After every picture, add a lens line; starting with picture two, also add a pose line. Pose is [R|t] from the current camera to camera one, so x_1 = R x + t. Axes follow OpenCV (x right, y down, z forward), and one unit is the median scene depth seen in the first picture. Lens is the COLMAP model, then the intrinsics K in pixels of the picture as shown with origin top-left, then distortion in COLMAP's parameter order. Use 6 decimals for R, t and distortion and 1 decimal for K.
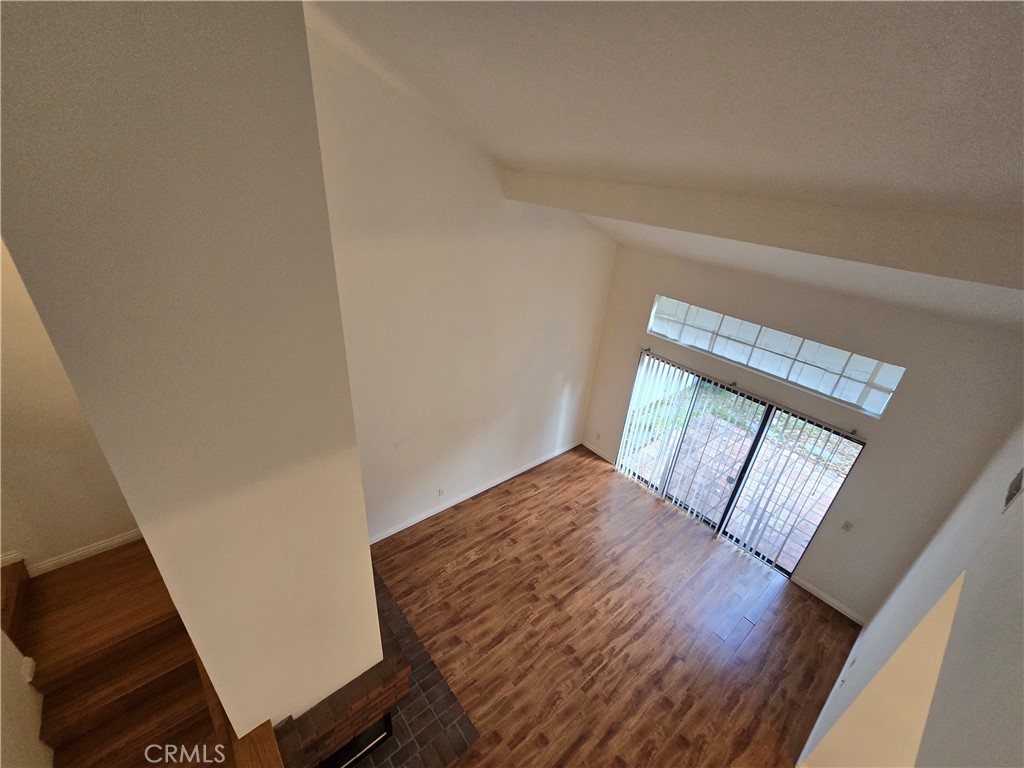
lens RADIAL K [[421.6, 0, 511.6], [0, 421.6, 389.4], [0, 0, 1]] dist [-0.004785, 0.000218]
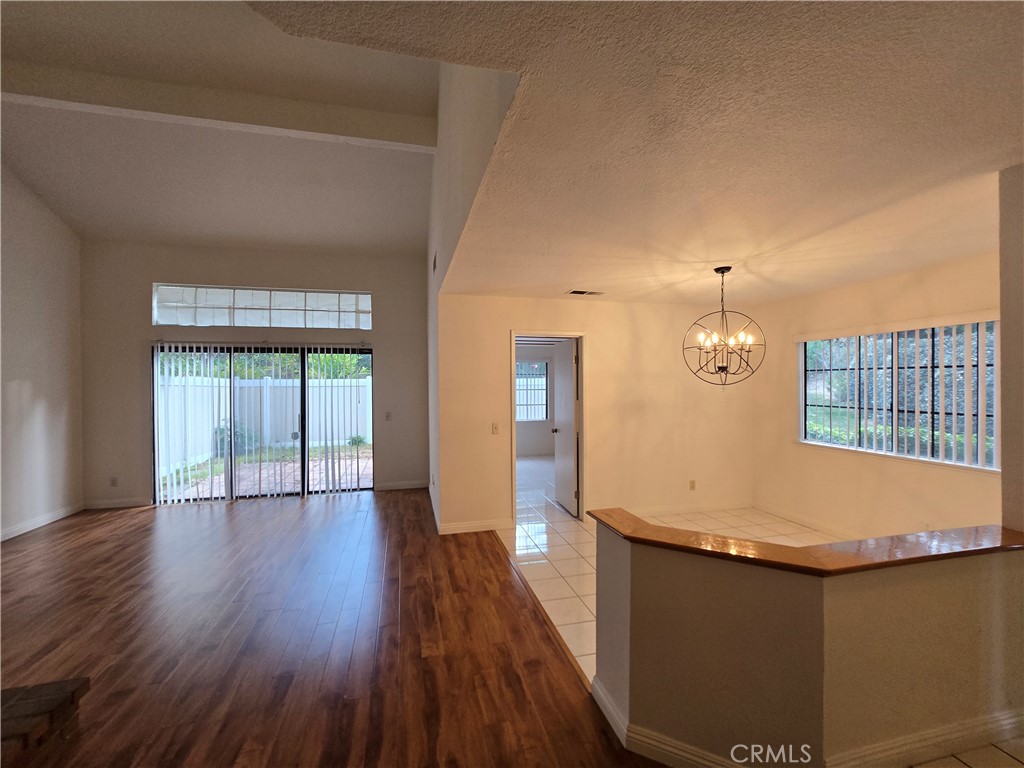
lens RADIAL K [[421.6, 0, 507.2], [0, 421.6, 383.9], [0, 0, 1]] dist [-0.004785, 0.000218]
pose [[0.433491, -0.075665, 0.897976, -0.239005], [0.457819, 0.876787, -0.147129, 0.630336], [-0.776201, 0.474890, 0.414720, 0.108528]]
